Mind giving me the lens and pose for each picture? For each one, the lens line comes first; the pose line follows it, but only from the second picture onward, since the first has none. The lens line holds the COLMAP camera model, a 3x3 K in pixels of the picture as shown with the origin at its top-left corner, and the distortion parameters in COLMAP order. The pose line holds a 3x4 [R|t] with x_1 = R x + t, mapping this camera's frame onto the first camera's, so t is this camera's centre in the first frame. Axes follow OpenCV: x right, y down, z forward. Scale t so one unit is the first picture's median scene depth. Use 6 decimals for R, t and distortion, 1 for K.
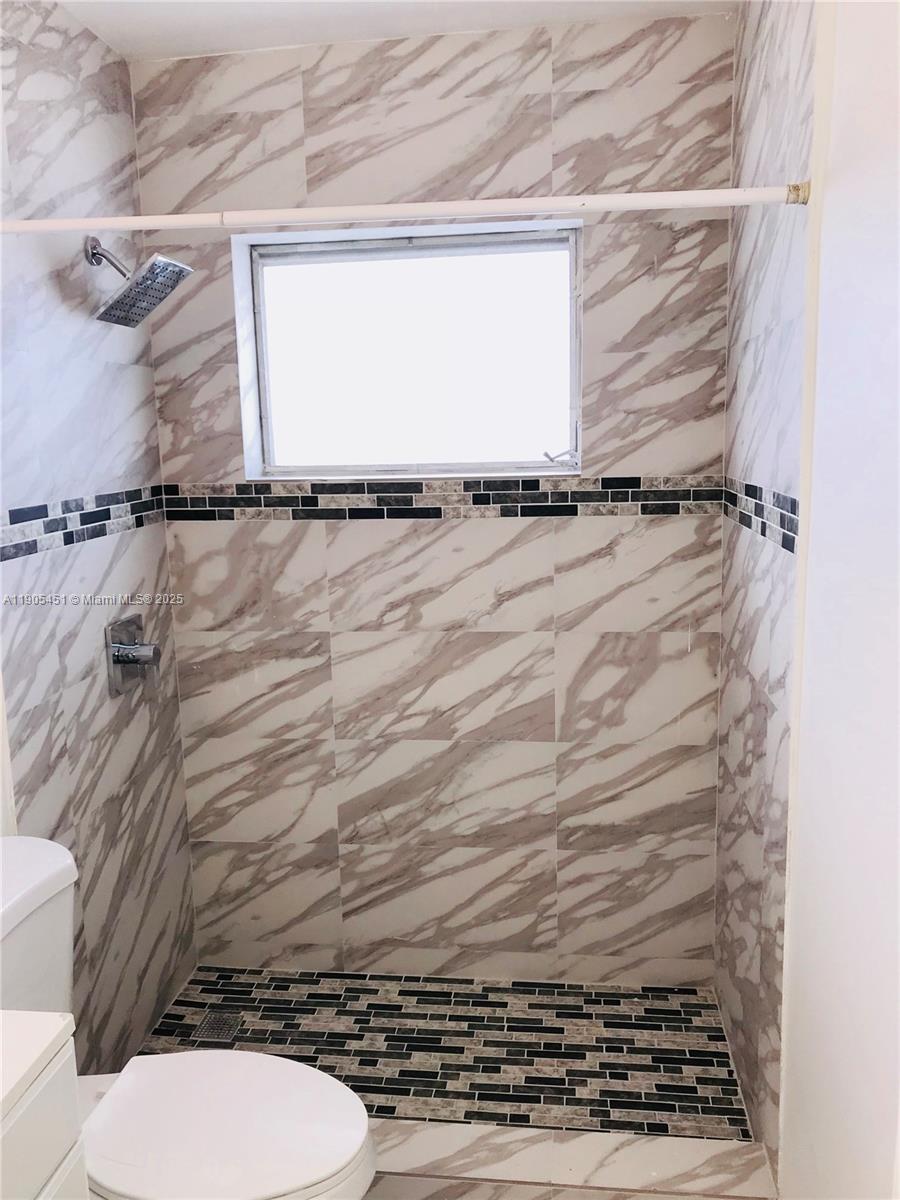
lens RADIAL K [[996.6, 0, 448.9], [0, 996.6, 599.6], [0, 0, 1]] dist [0.027077, -0.008061]
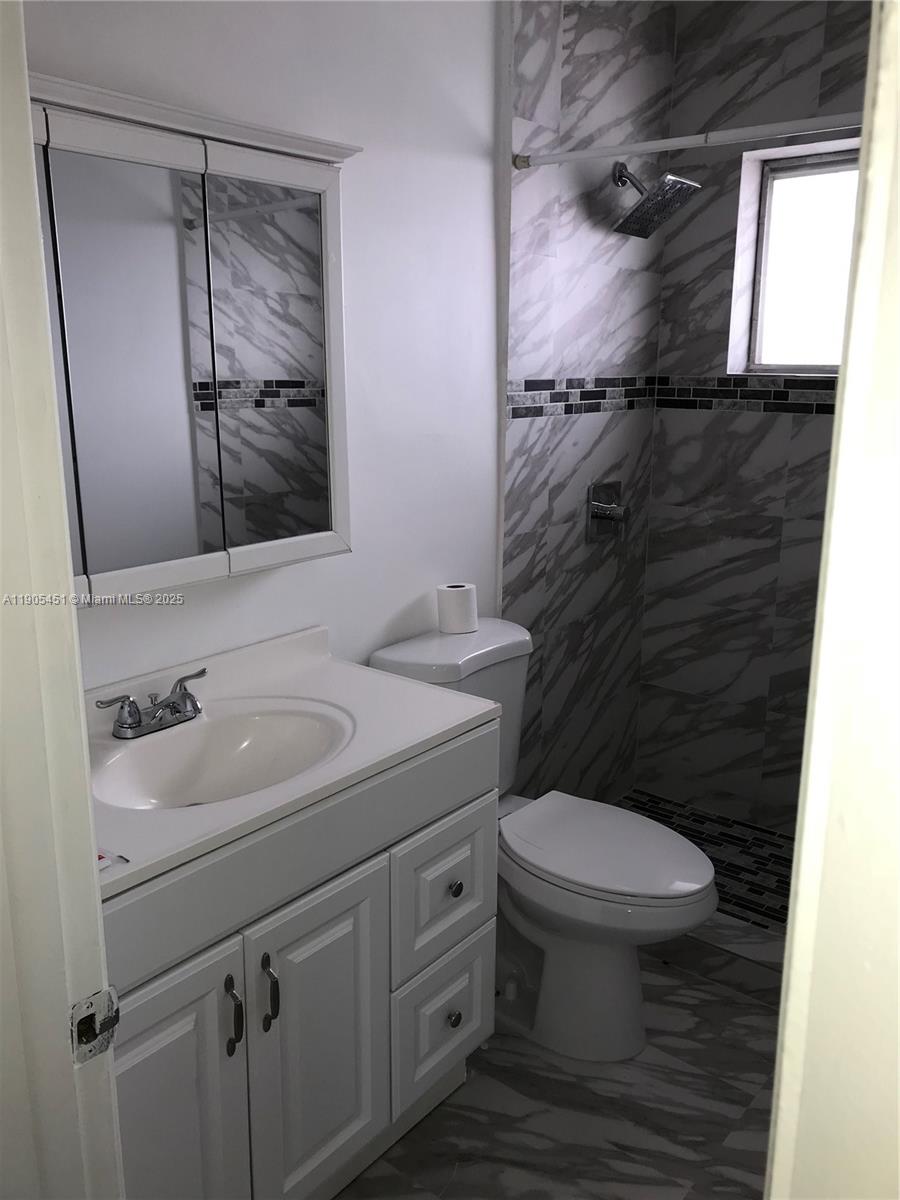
lens RADIAL K [[996.6, 0, 451.1], [0, 996.6, 599.1], [0, 0, 1]] dist [0.027077, -0.008061]
pose [[0.856427, 0.152496, -0.493232, 0.130336], [-0.119417, 0.987985, 0.098113, 0.059400], [0.502267, -0.025126, 0.864347, -0.149754]]
